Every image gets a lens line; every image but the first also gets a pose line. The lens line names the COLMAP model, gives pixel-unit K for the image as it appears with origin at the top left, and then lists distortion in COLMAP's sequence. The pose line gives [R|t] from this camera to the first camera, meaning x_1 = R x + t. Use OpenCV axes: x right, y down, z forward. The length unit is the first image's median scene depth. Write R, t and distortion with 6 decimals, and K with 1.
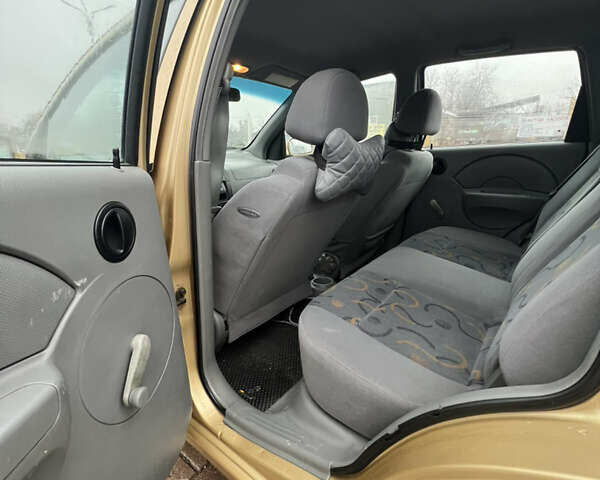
lens RADIAL K [[319.8, 0, 300.0], [0, 319.8, 240.0], [0, 0, 1]] dist [-0.000388, -0.000195]
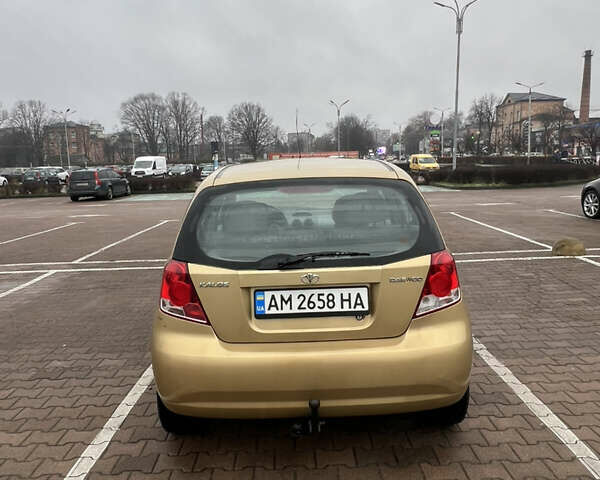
lens RADIAL K [[496.9, 0, 300.0], [0, 496.9, 240.0], [0, 0, 1]] dist [-0.000644, 0.001649]
pose [[0.622272, 0.115111, -0.774292, 3.652373], [-0.196610, 0.980405, -0.012255, -0.240238], [0.757709, 0.159859, 0.632710, -1.274350]]
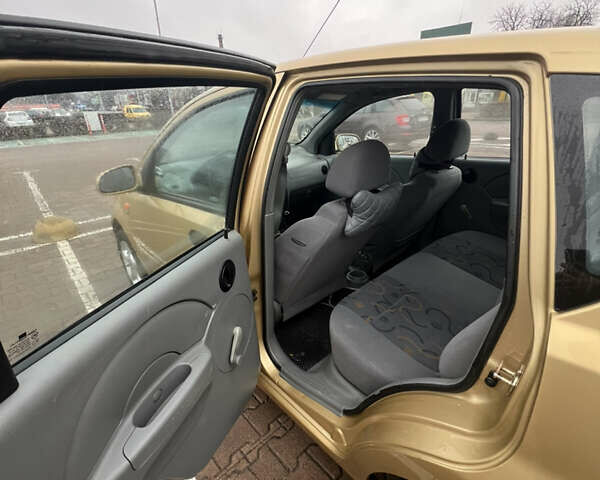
lens RADIAL K [[319.8, 0, 300.0], [0, 319.8, 240.0], [0, 0, 1]] dist [-0.000388, -0.000195]
pose [[0.986484, 0.044558, -0.157686, 0.071388], [-0.024771, 0.991811, 0.125290, -0.265331], [0.161977, -0.119690, 0.979509, -0.407326]]
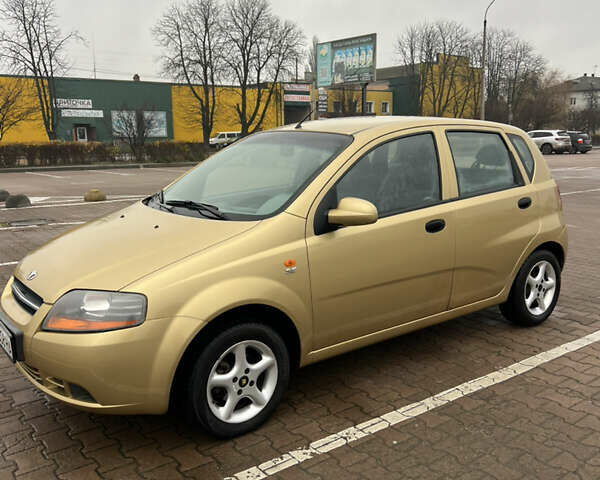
lens RADIAL K [[587.5, 0, 300.0], [0, 587.5, 240.0], [0, 0, 1]] dist [0.018408, -0.001370]
pose [[0.258281, -0.171717, 0.950686, -4.919640], [0.279412, 0.955296, 0.096639, -0.639432], [-0.924781, 0.240673, 0.294714, 0.732291]]
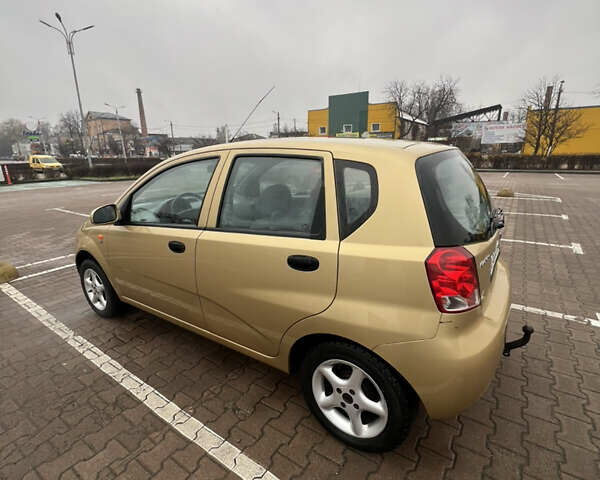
lens RADIAL K [[319.8, 0, 300.0], [0, 319.8, 240.0], [0, 0, 1]] dist [-0.000388, -0.000195]
pose [[0.997832, -0.028961, 0.059097, 0.136183], [0.030001, 0.999409, -0.016793, -0.042837], [-0.058575, 0.018529, 0.998111, -1.443158]]
